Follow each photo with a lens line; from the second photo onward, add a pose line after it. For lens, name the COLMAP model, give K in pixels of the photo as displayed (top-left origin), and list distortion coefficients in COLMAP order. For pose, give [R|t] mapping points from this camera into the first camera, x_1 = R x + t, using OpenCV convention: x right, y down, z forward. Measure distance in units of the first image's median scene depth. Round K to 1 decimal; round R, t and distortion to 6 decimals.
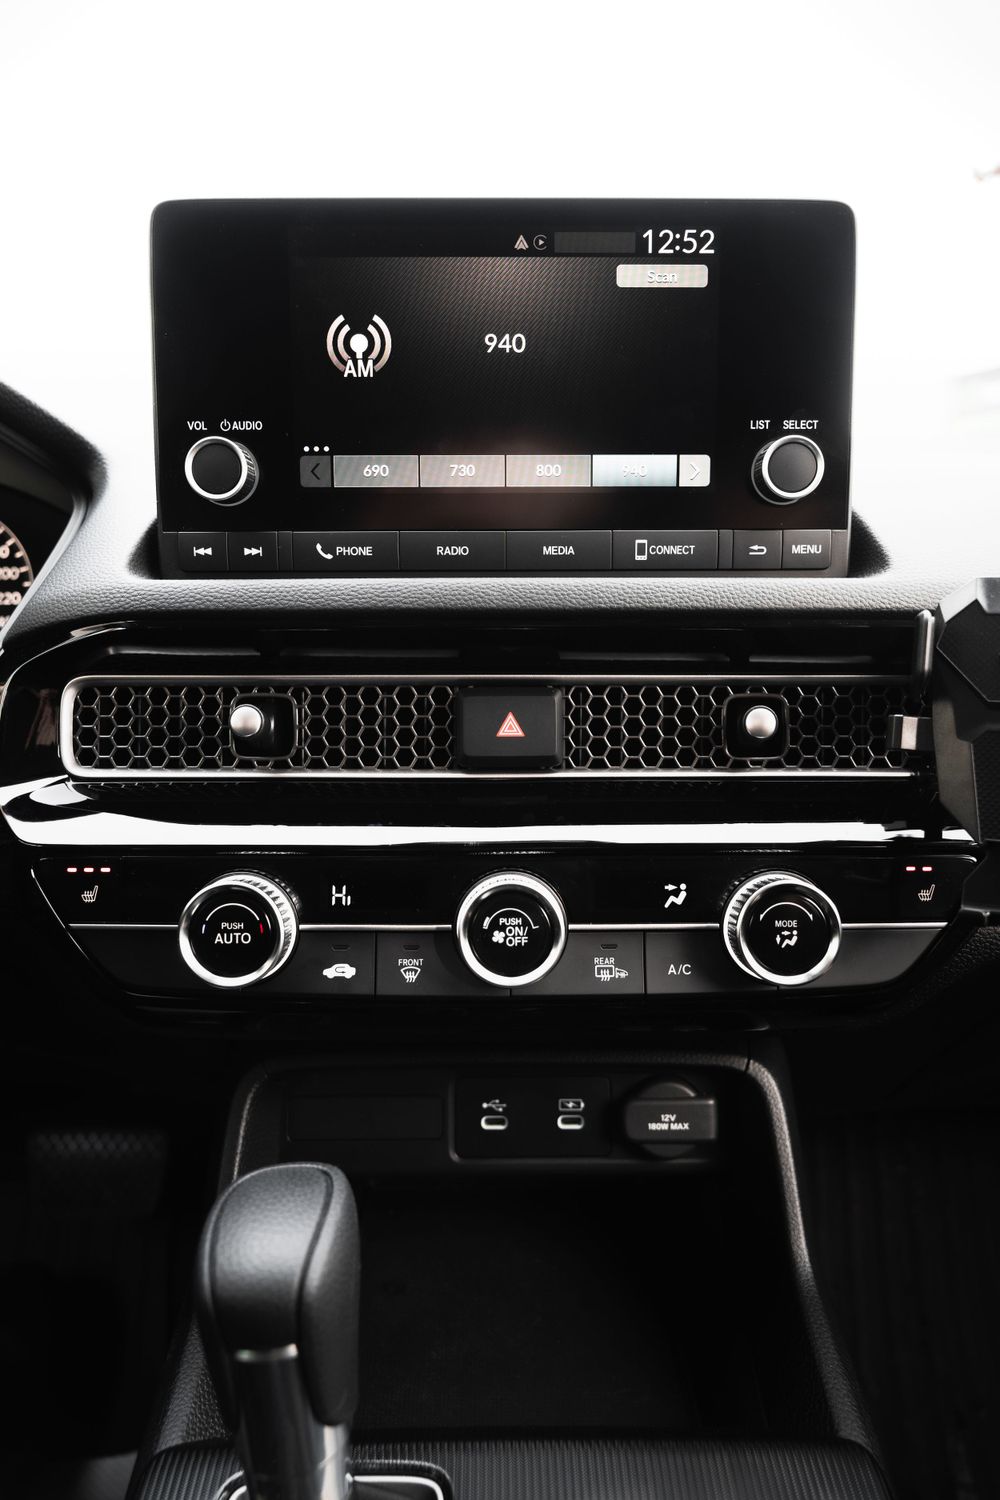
lens RADIAL K [[1018.2, 0, 506.2], [0, 1018.2, 742.8], [0, 0, 1]] dist [0.005047, -0.001288]
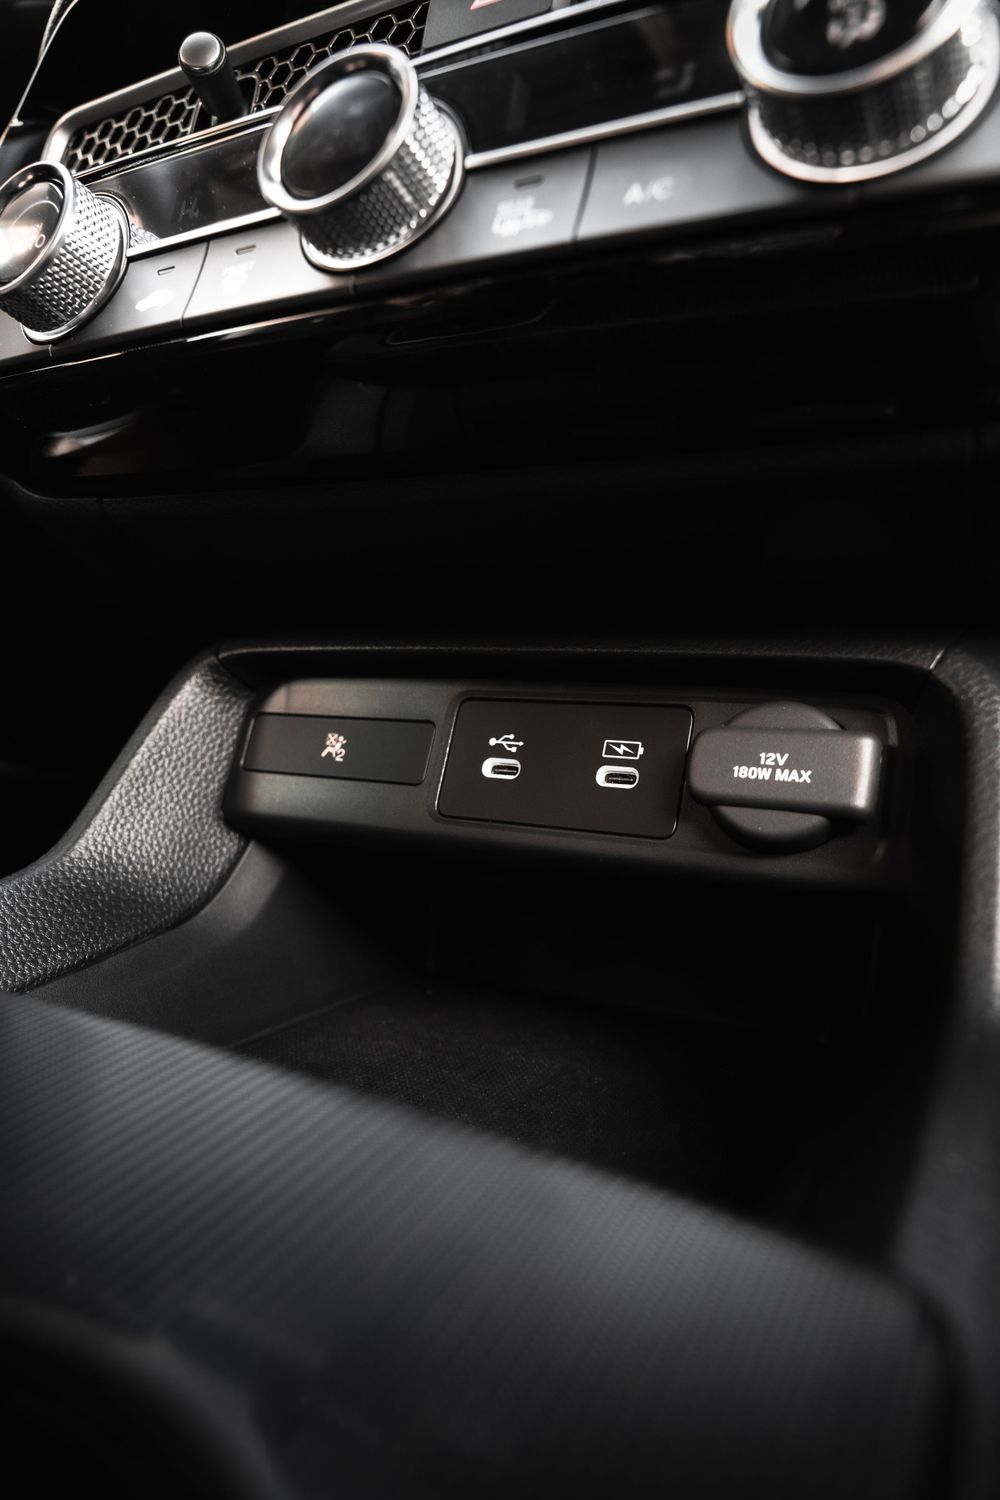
lens RADIAL K [[1018.2, 0, 499.1], [0, 1018.2, 752.7], [0, 0, 1]] dist [0.005047, -0.001288]
pose [[0.866899, 0.061929, -0.494622, 0.359229], [-0.139470, 0.982757, -0.121397, 0.545287], [0.478575, 0.174224, 0.860588, 0.589480]]
